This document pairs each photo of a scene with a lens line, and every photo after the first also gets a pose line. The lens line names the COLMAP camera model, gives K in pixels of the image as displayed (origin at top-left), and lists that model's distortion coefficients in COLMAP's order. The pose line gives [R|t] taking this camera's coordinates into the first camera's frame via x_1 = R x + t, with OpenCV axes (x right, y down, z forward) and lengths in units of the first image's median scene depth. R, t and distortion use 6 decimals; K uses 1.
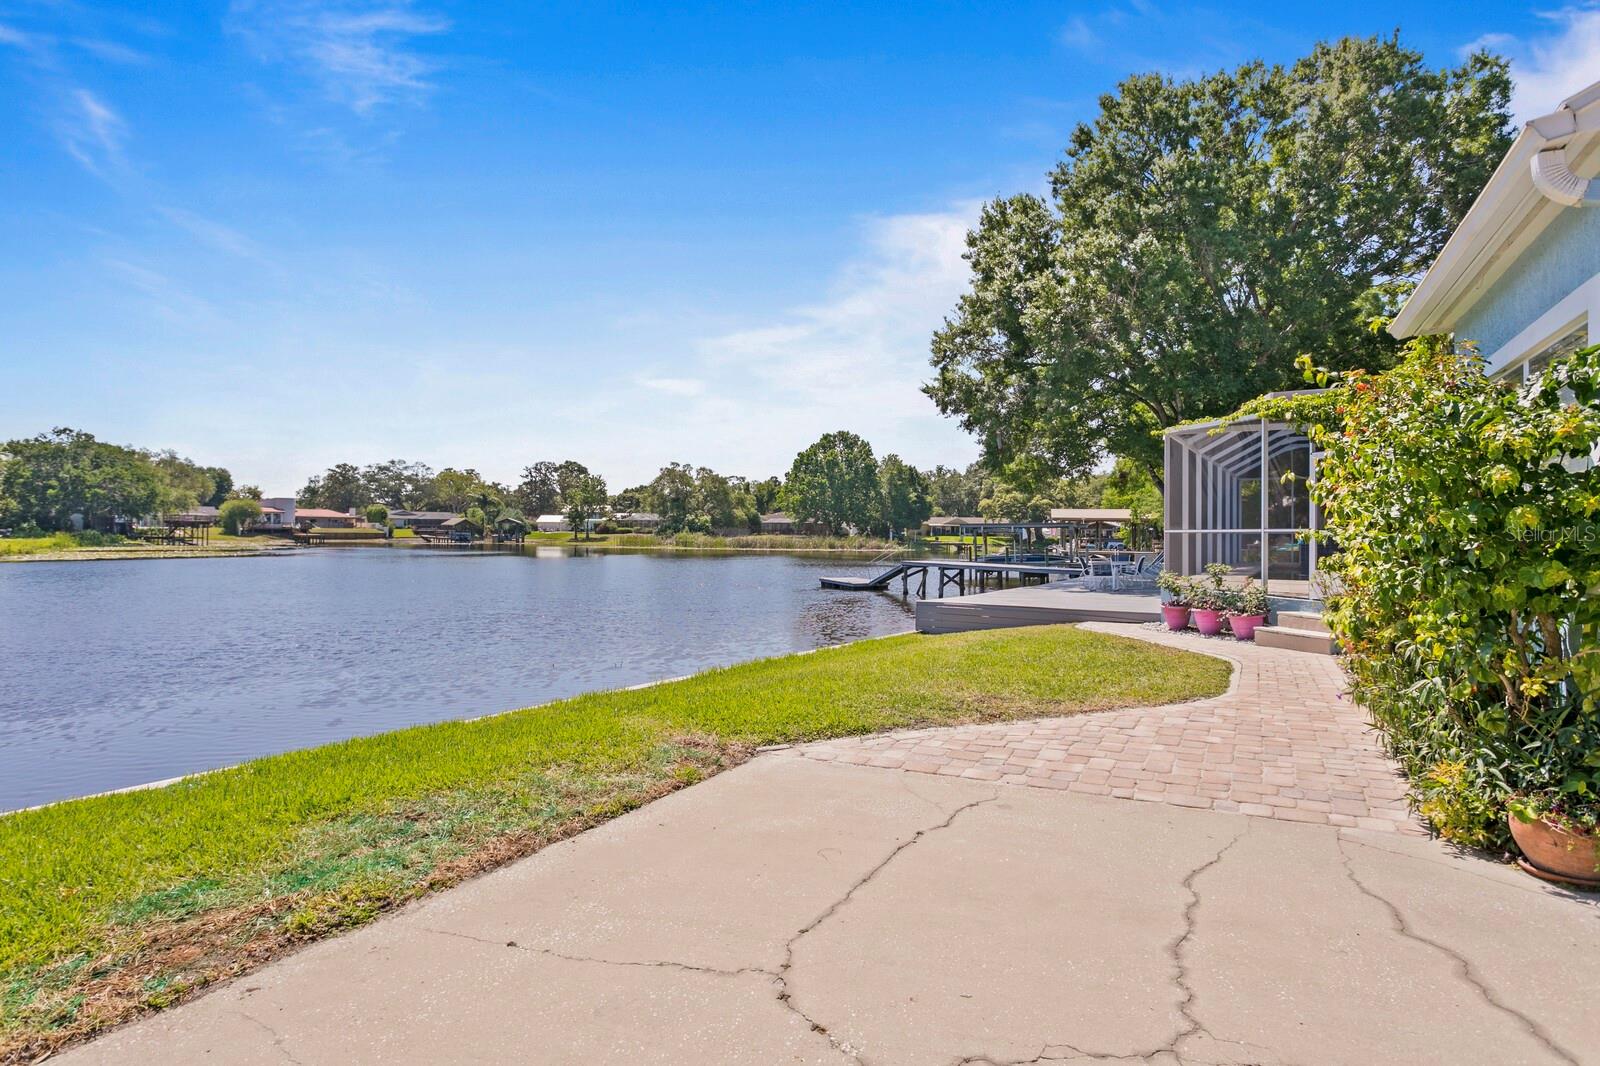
lens RADIAL K [[841.2, 0, 770.2], [0, 841.2, 529.2], [0, 0, 1]] dist [-0.002472, 0.000686]
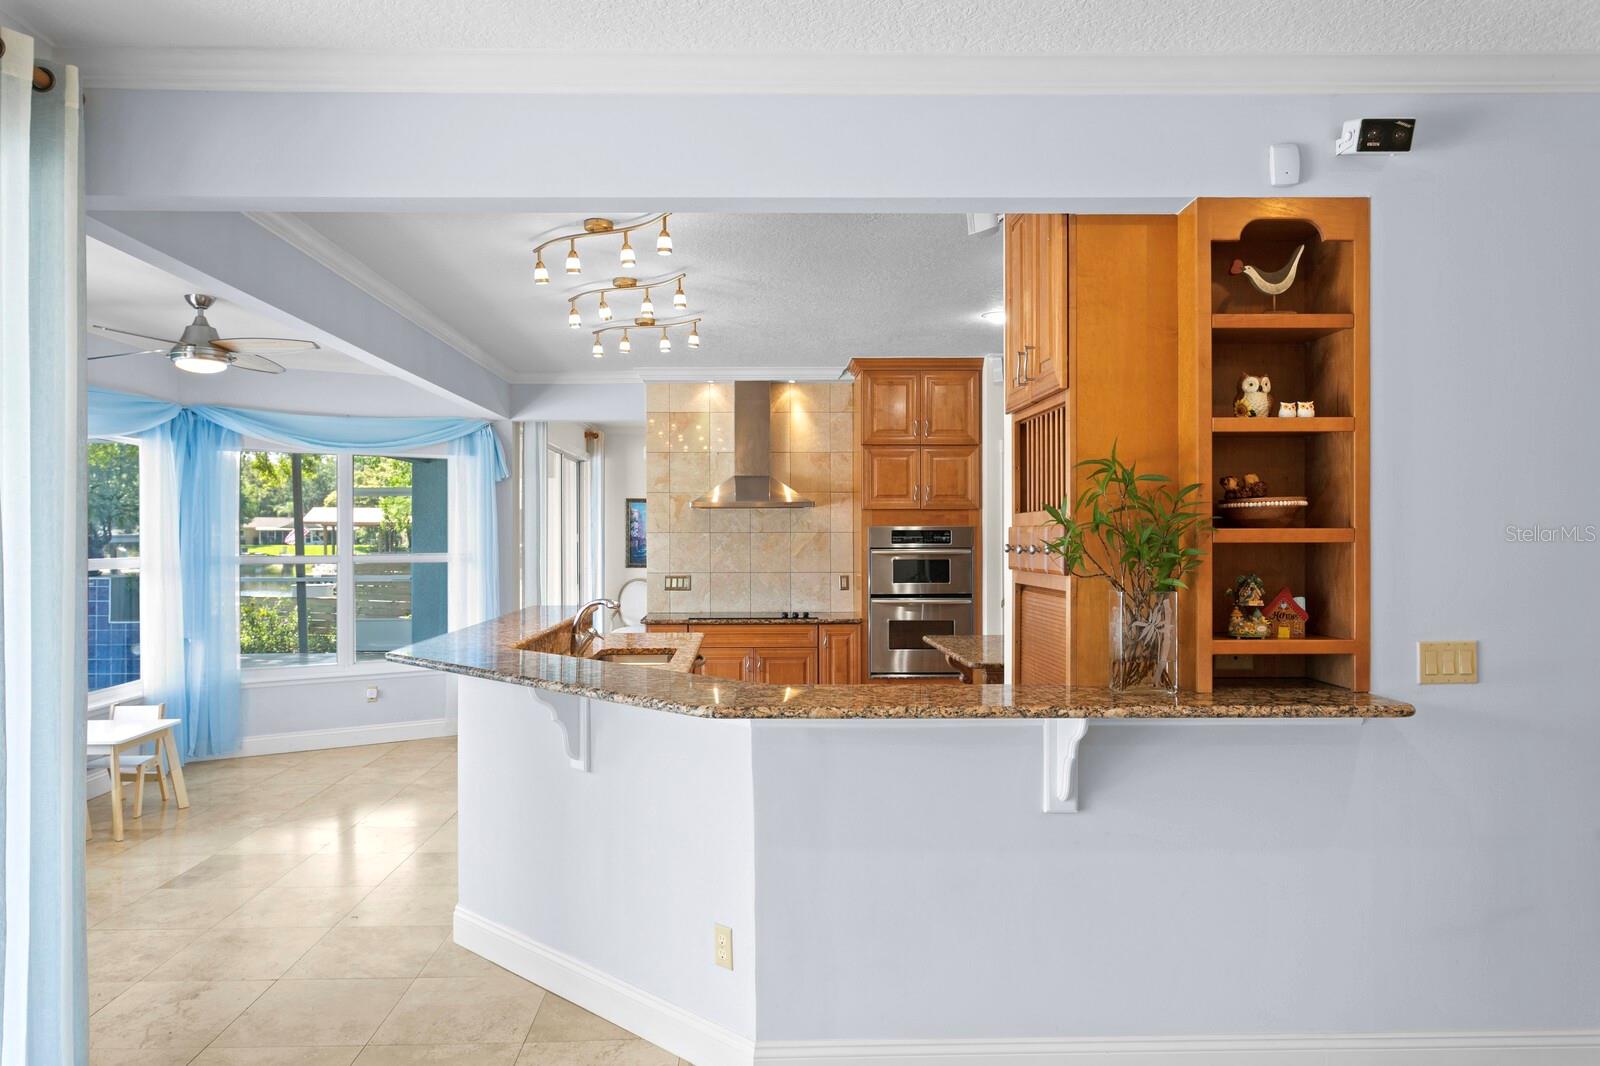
lens RADIAL K [[1041.8, 0, 765.5], [0, 1041.8, 537.8], [0, 0, 1]] dist [0.004576, 0.002213]
pose [[0.856128, -0.011460, 0.516637, 0.113015], [0.007658, 0.999926, 0.009490, -0.003179], [-0.516707, -0.004168, 0.856152, 0.071037]]
